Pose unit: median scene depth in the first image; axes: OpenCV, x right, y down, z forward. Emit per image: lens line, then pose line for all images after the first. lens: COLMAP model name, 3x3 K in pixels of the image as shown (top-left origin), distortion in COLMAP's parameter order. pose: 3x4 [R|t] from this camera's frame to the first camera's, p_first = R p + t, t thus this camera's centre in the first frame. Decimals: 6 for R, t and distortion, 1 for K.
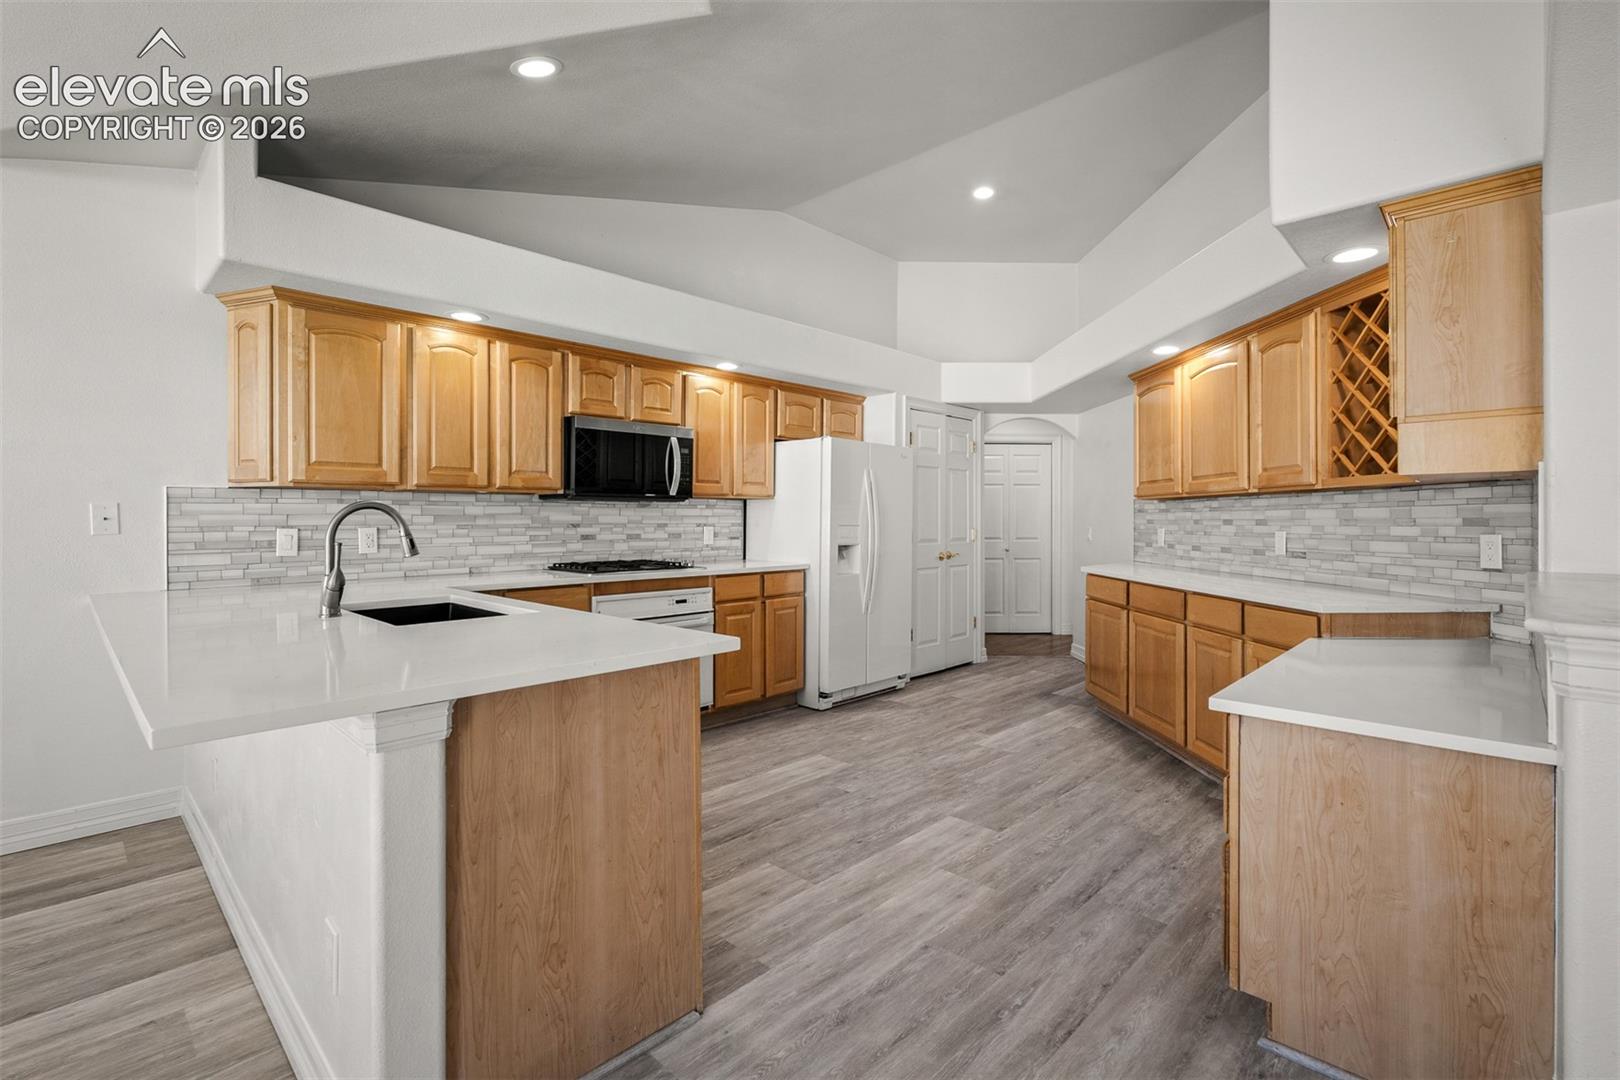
lens RADIAL K [[728.7, 0, 782.0], [0, 728.7, 523.1], [0, 0, 1]] dist [-0.001611, -0.001745]
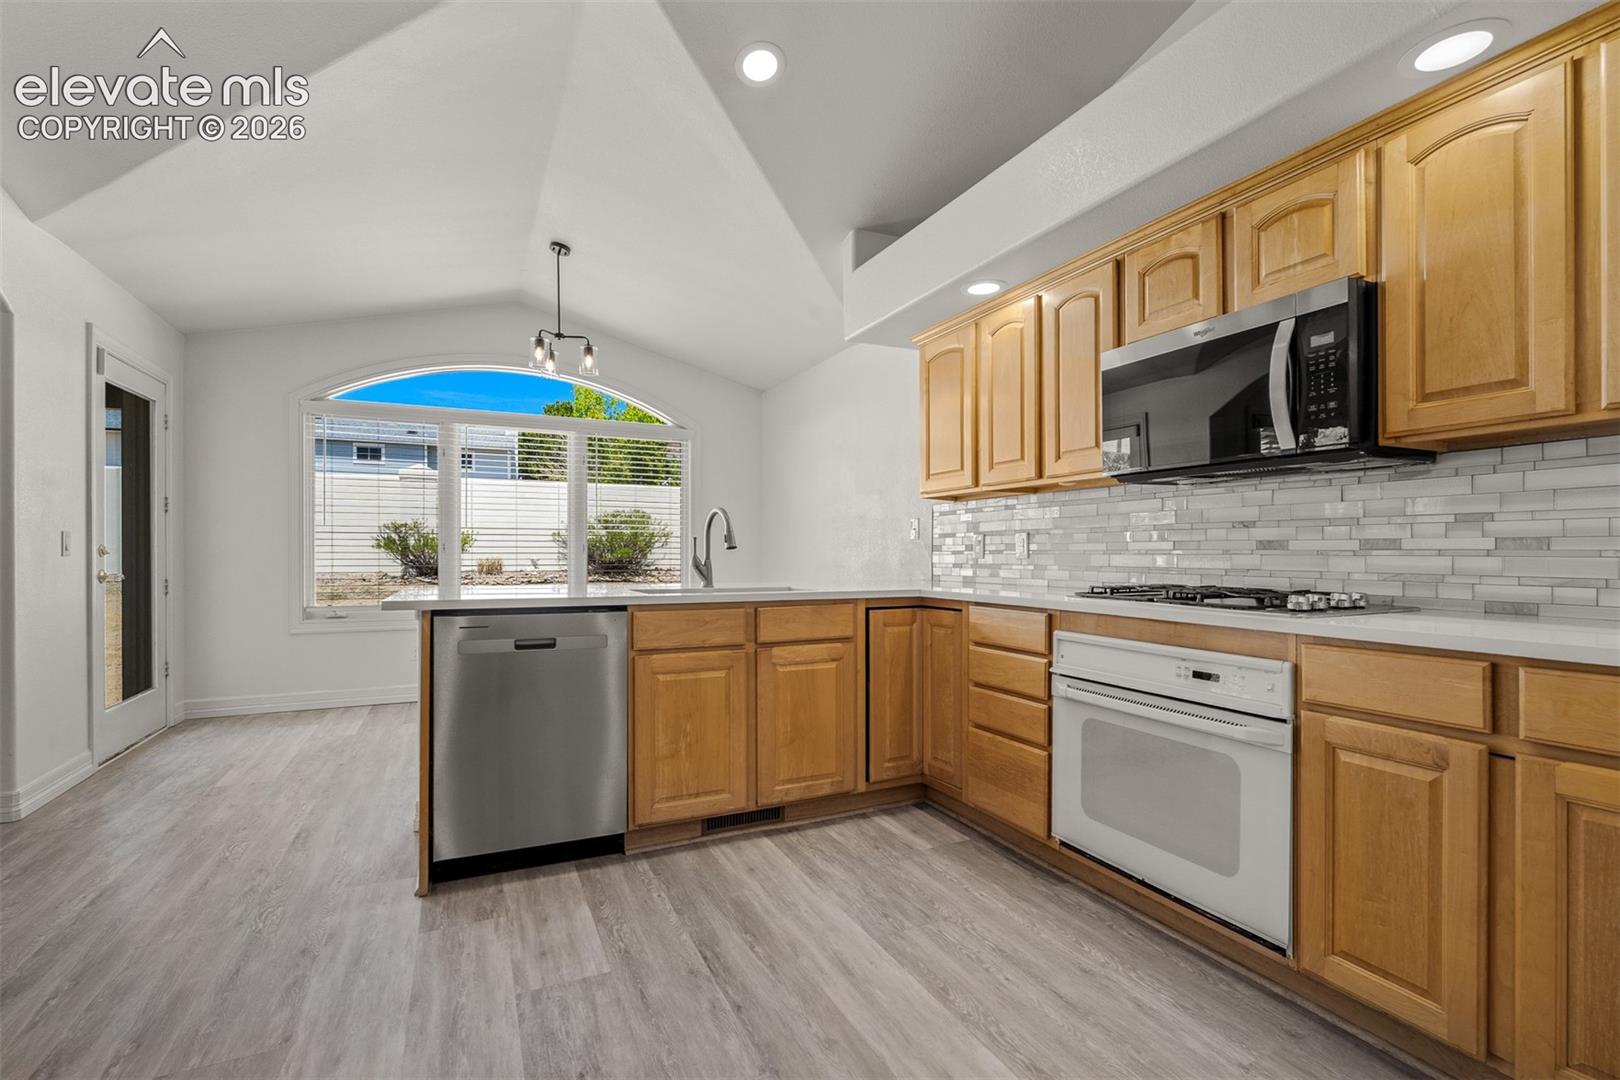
lens RADIAL K [[728.7, 0, 824.5], [0, 728.7, 556.7], [0, 0, 1]] dist [-0.001611, -0.001745]
pose [[-0.310090, 0.005759, -0.950690, 0.507233], [-0.010449, 0.999901, 0.009465, 0.037409], [0.950650, 0.012869, -0.309999, 1.198751]]
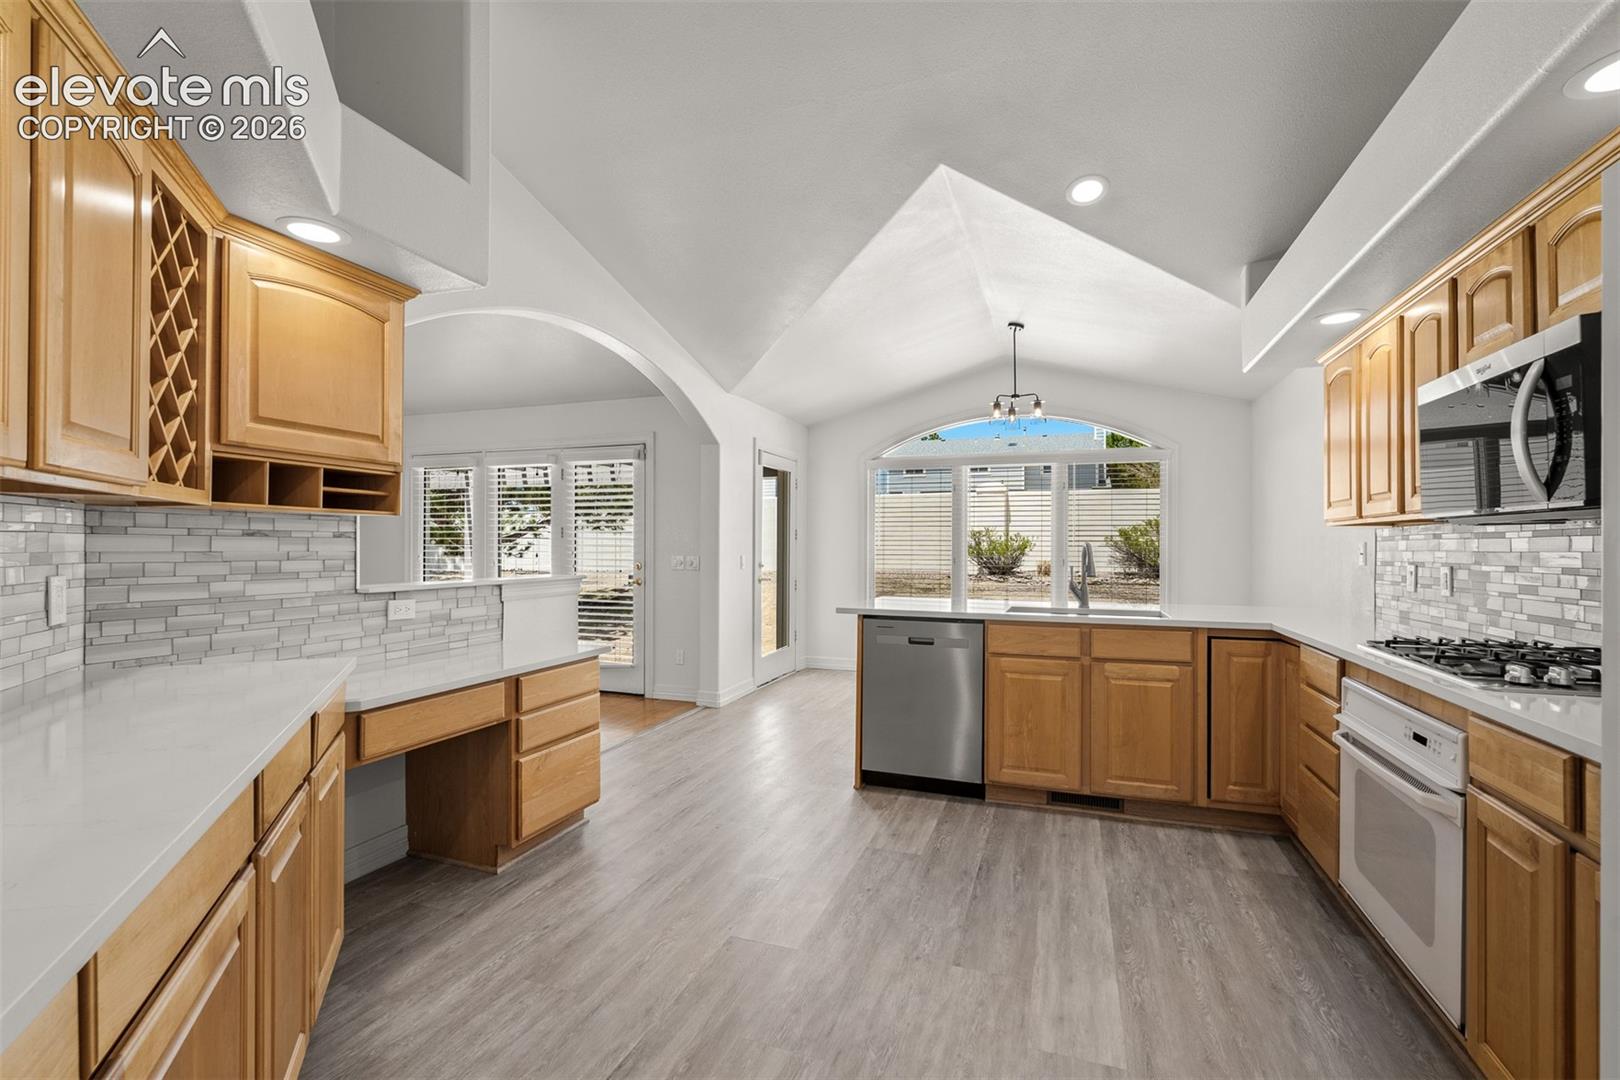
lens RADIAL K [[728.7, 0, 823.4], [0, 728.7, 543.7], [0, 0, 1]] dist [-0.001611, -0.001745]
pose [[-0.889325, -0.008042, -0.457205, 0.537815], [-0.011441, 0.999924, 0.004666, -0.017917], [0.457133, 0.009380, -0.889349, 1.629764]]
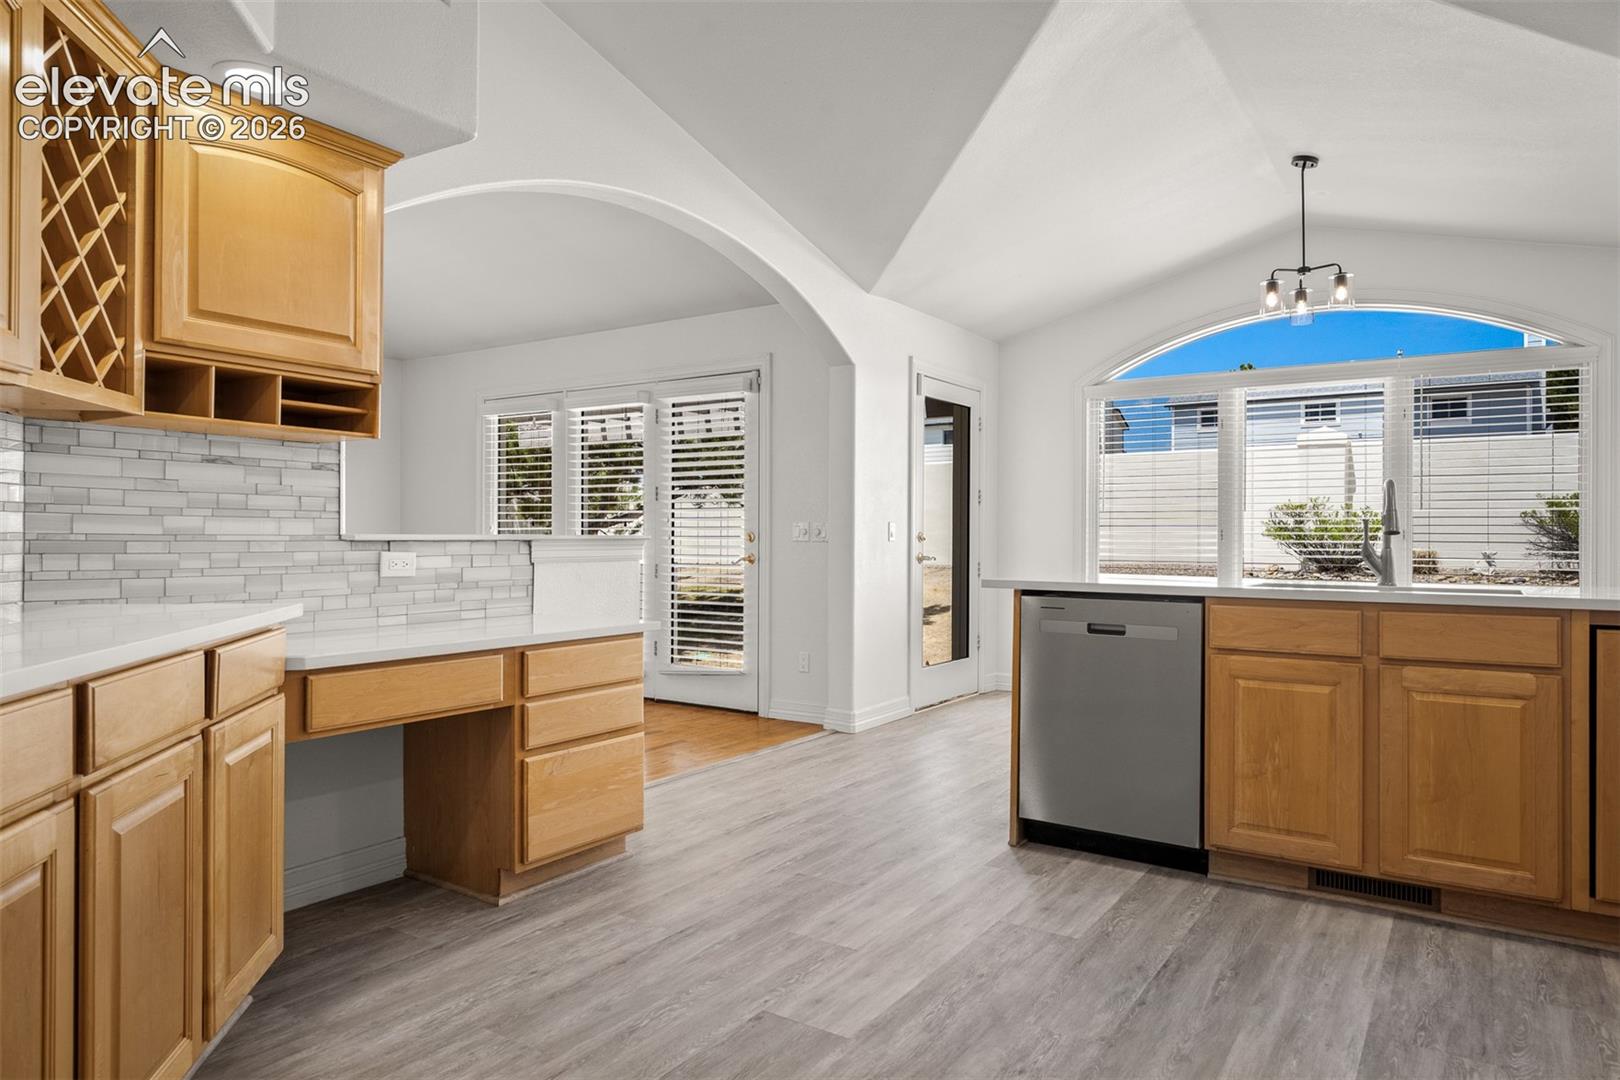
lens RADIAL K [[1024.9, 0, 817.2], [0, 1024.9, 534.2], [0, 0, 1]] dist [0.002221, -0.002858]
pose [[-0.975488, -0.007059, -0.219939, 0.405801], [-0.008520, 0.999947, 0.005694, 0.036610], [0.219887, 0.007429, -0.975497, 1.663593]]
